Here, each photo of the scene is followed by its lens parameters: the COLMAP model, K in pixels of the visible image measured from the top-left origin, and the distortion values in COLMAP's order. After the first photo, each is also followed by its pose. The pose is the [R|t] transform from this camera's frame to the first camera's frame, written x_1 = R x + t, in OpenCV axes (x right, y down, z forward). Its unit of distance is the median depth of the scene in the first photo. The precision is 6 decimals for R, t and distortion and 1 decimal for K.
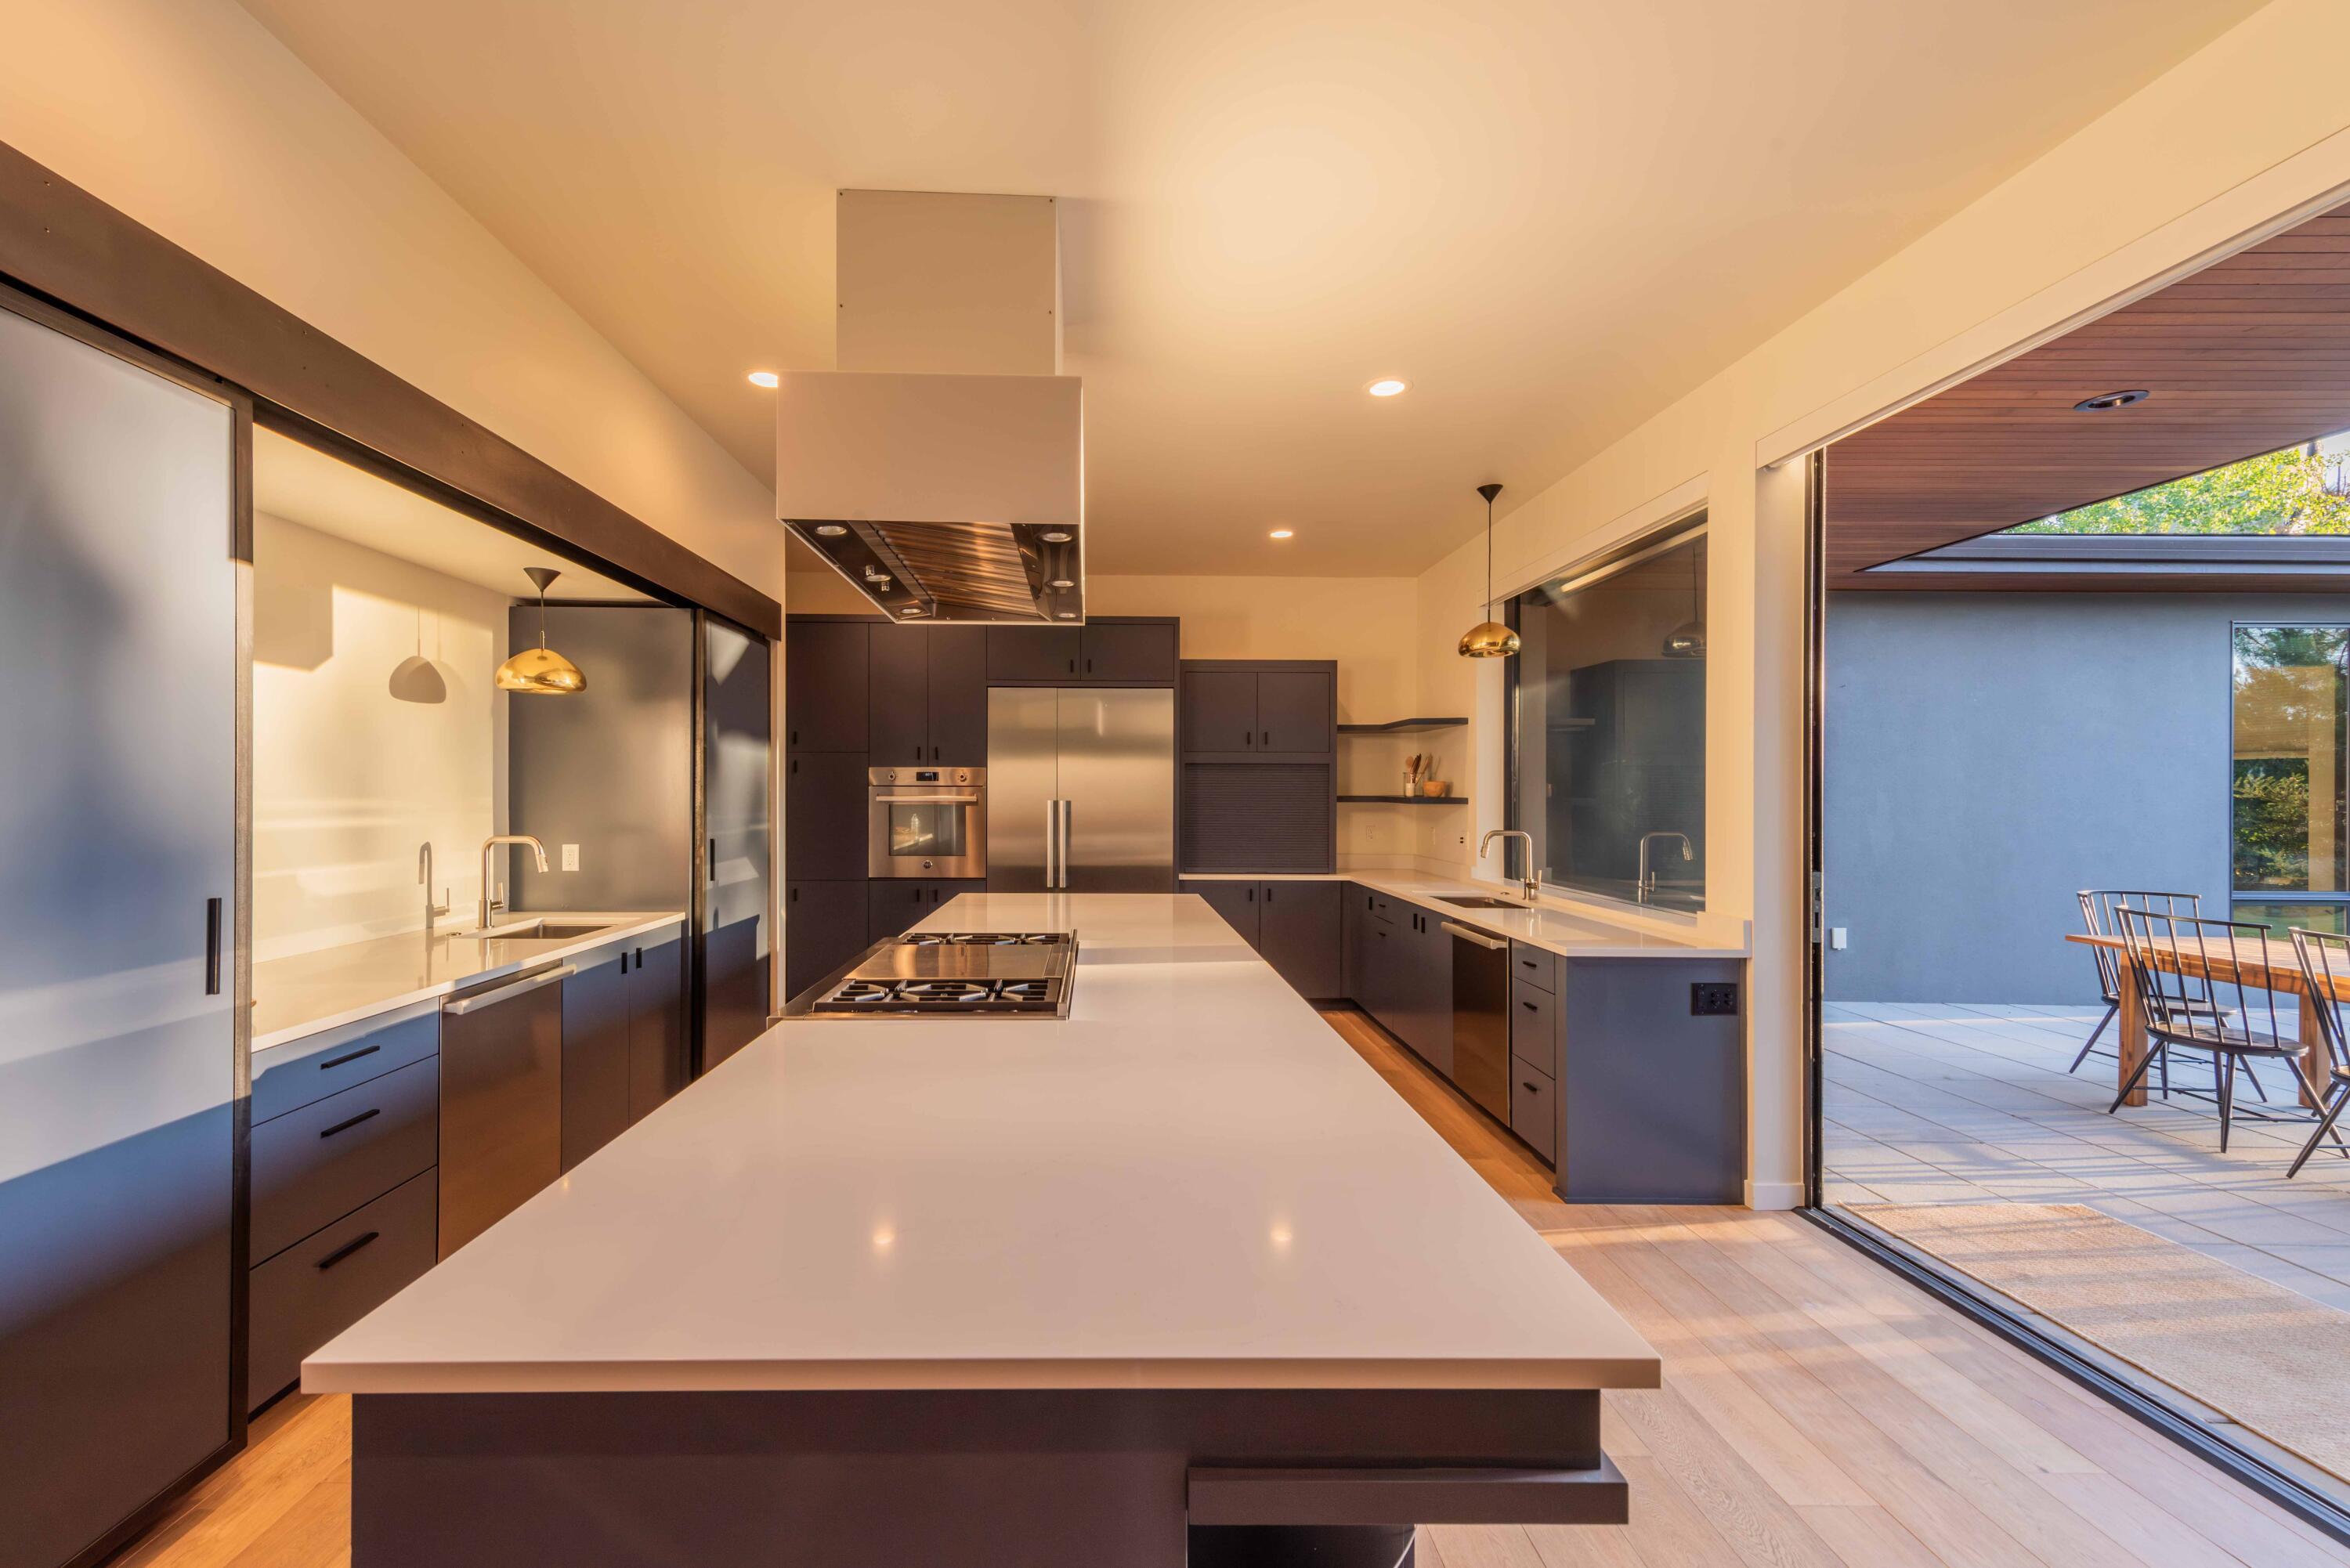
lens RADIAL K [[950.6, 0, 1110.1], [0, 950.6, 789.3], [0, 0, 1]] dist [0.011124, -0.000009]
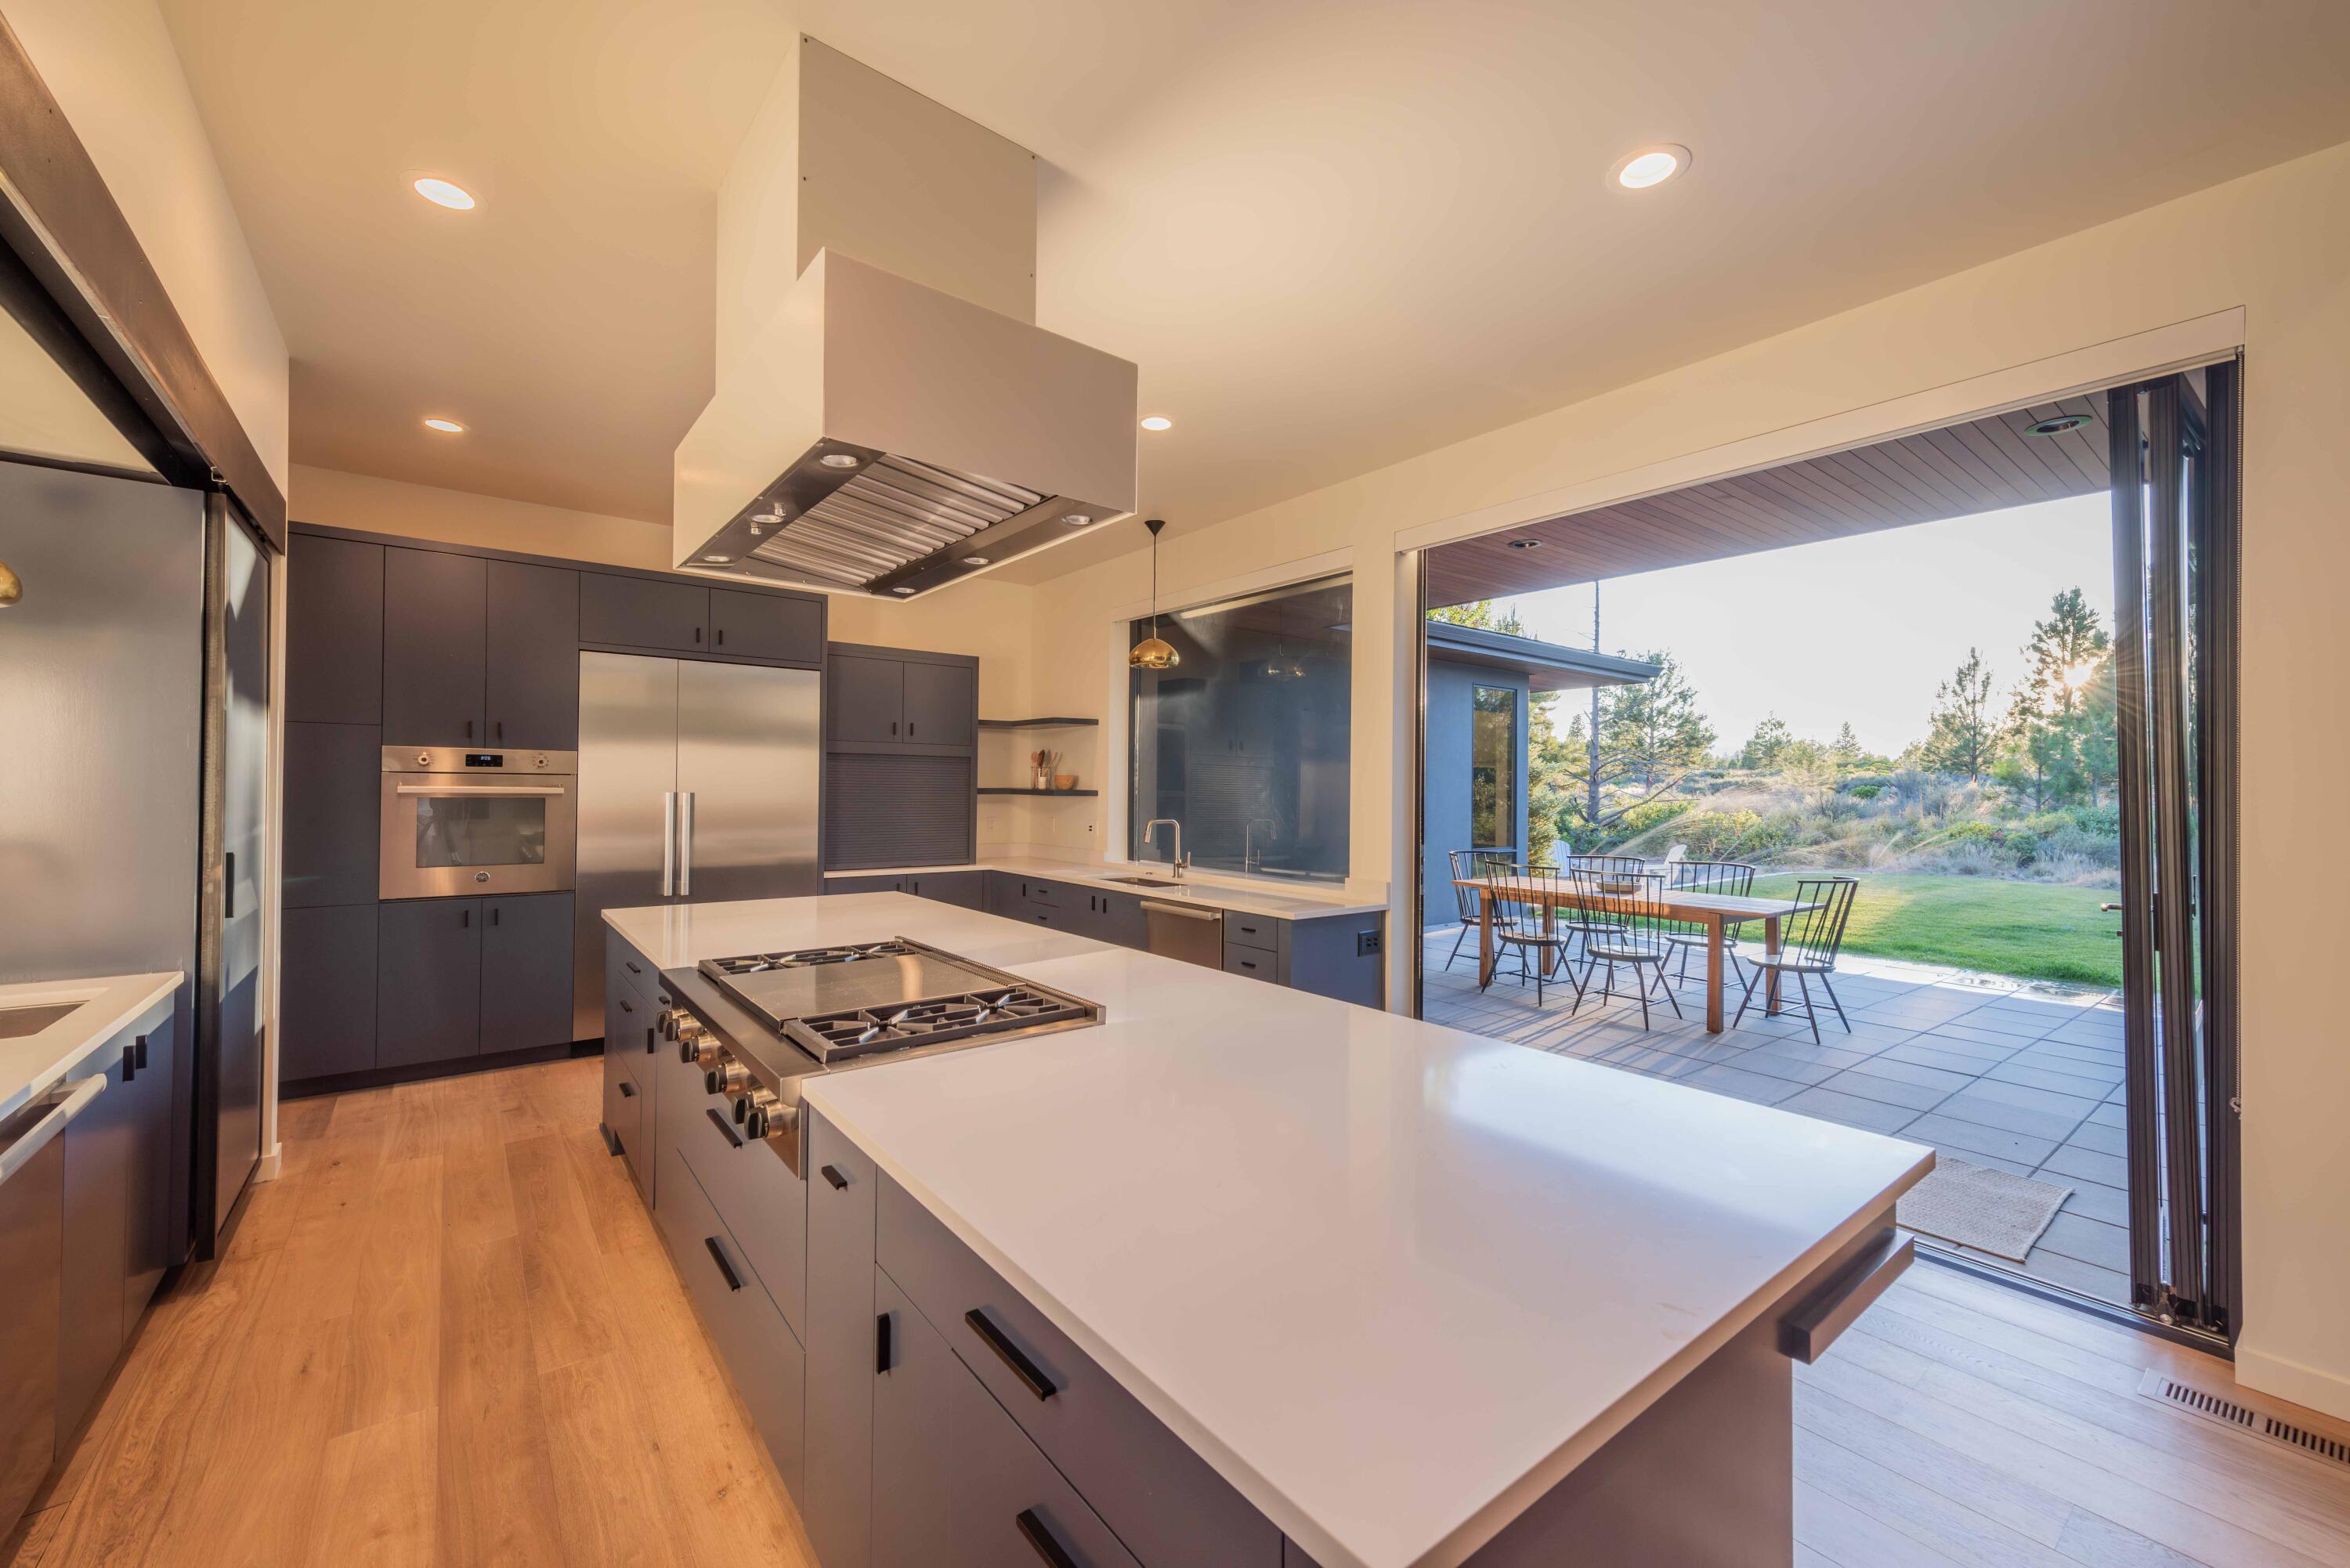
lens RADIAL K [[915.7, 0, 1175.0], [0, 915.7, 784.0], [0, 0, 1]] dist [0.018007, 0.000090]
pose [[0.801021, 0.006275, 0.598604, -0.201508], [-0.009900, 0.999947, 0.002765, -0.002374], [-0.598555, -0.008141, 0.801041, 0.075804]]
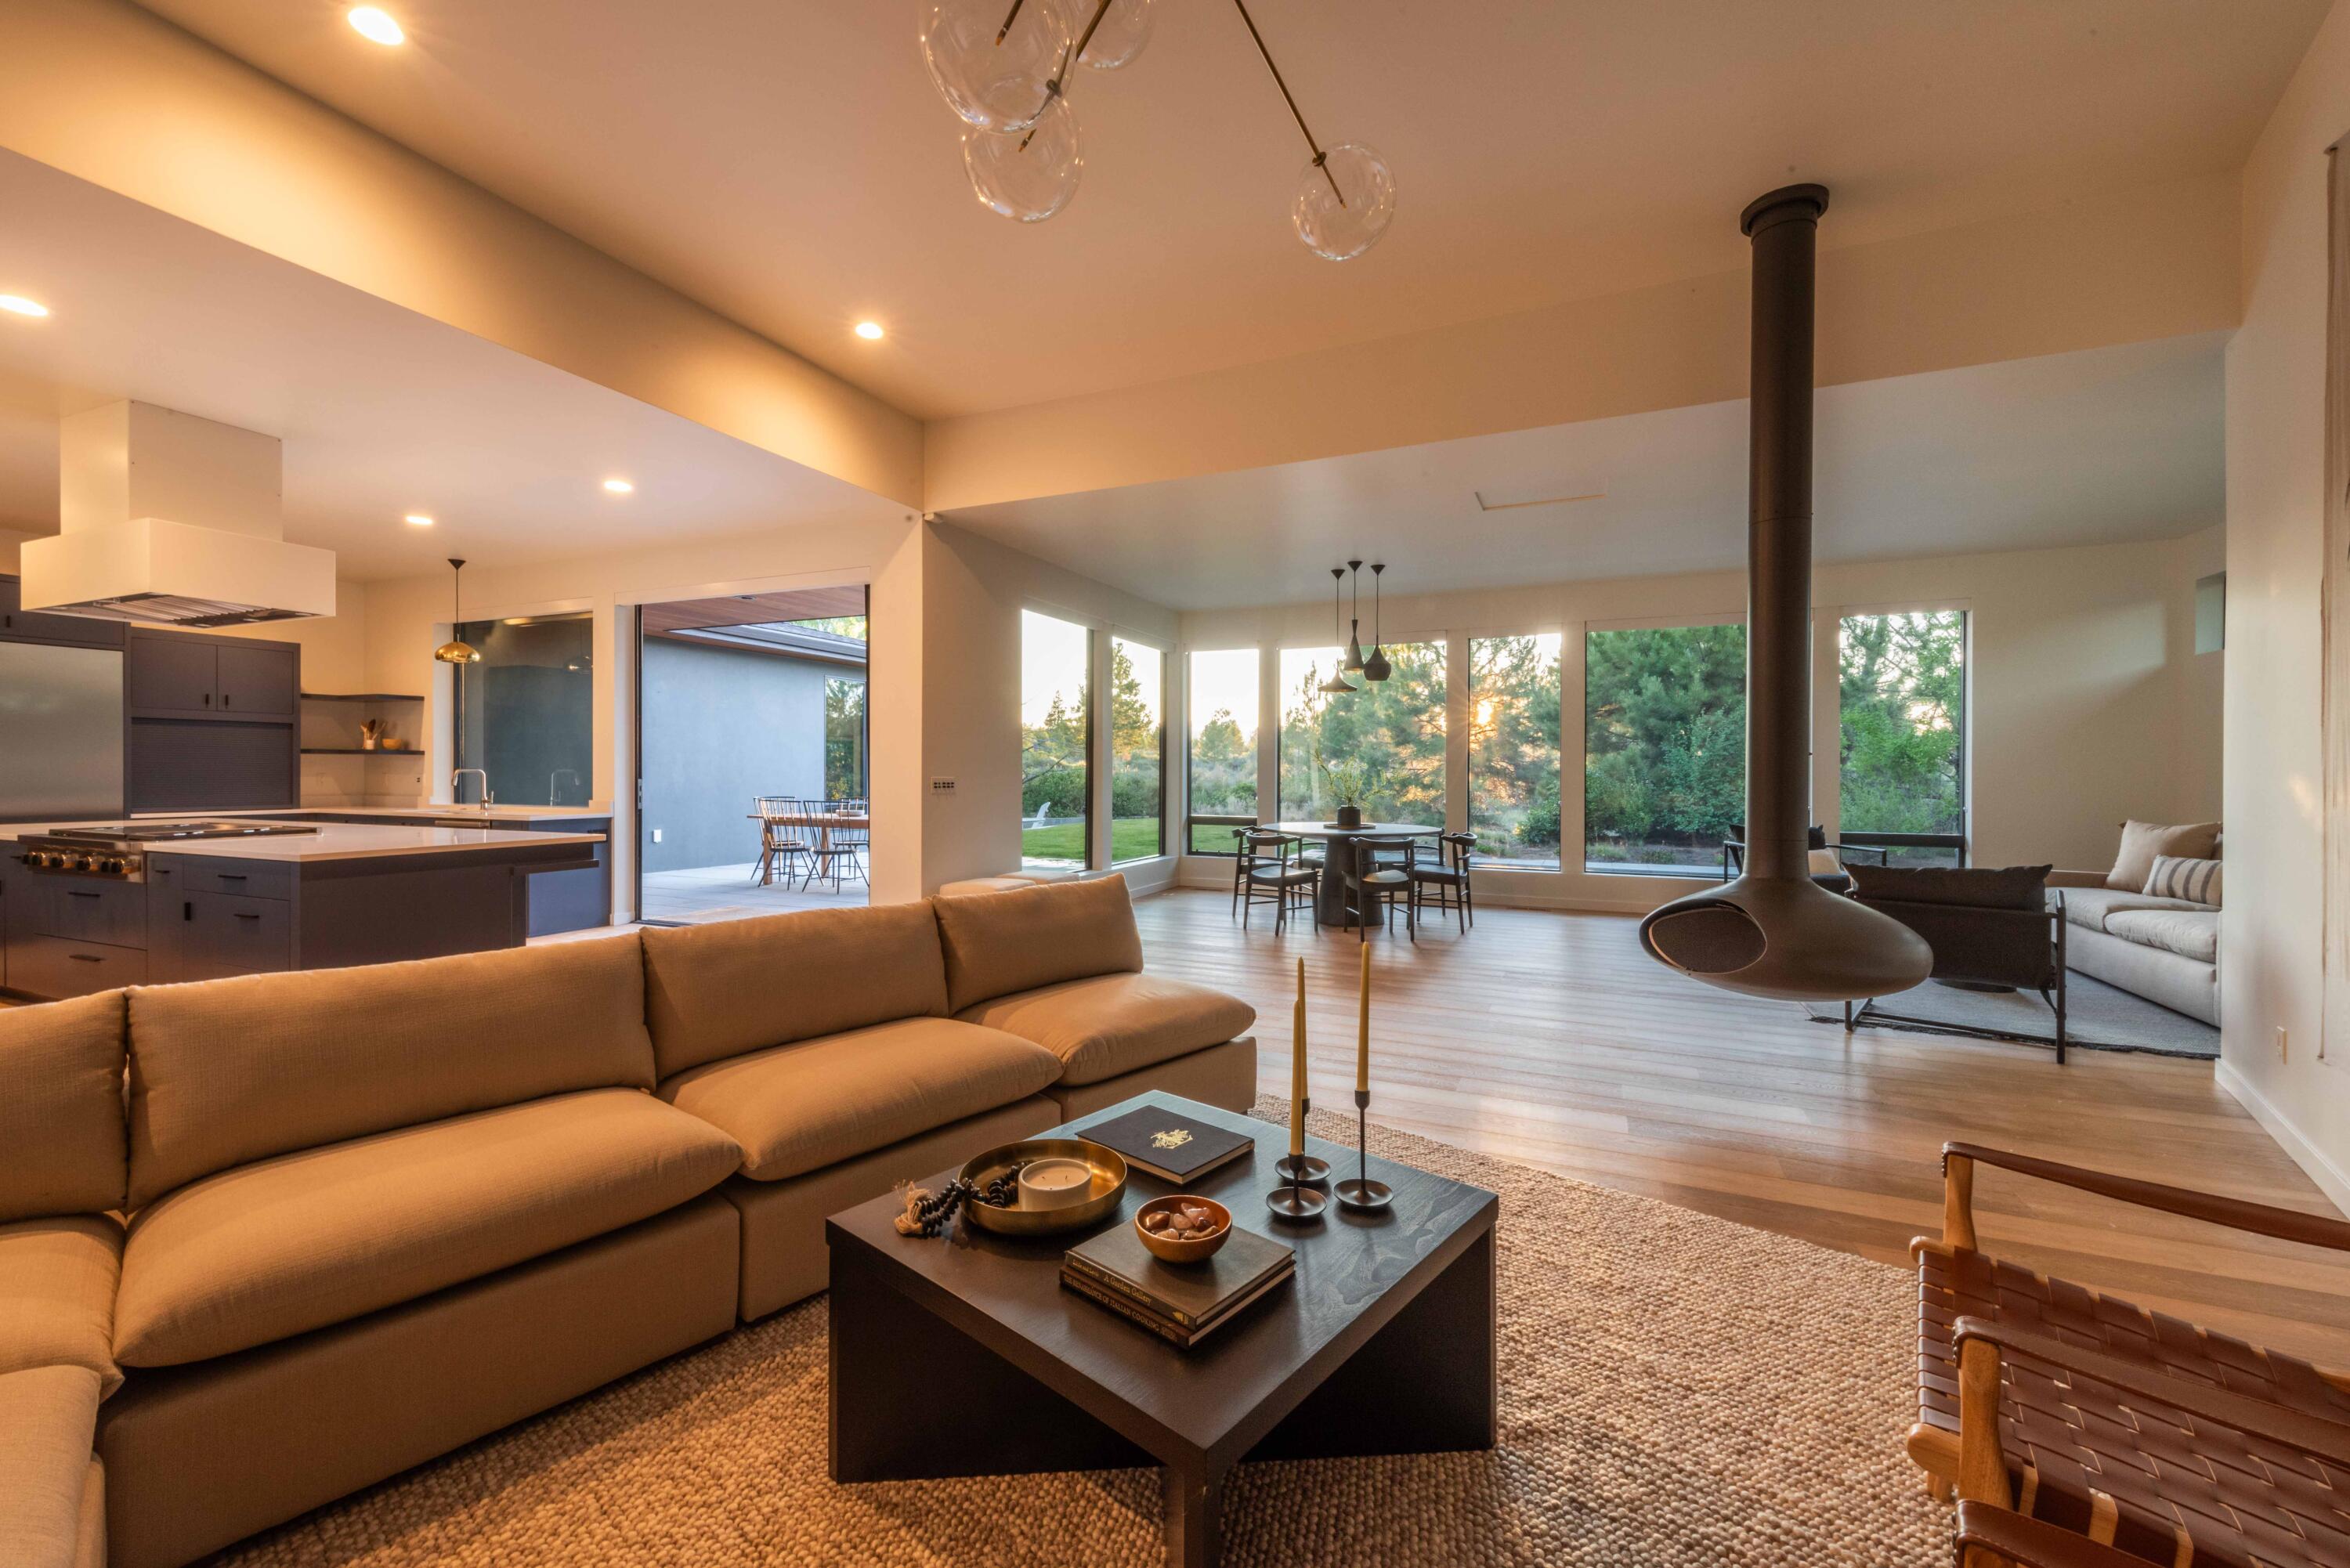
lens RADIAL K [[920.7, 0, 1175.0], [0, 920.7, 784.0], [0, 0, 1]] dist [0.002516, 0.000197]
pose [[0.409459, -0.015892, 0.912190, -0.454545], [-0.007008, 0.999764, 0.020564, 0.022703], [-0.912302, -0.014813, 0.409251, -0.649557]]
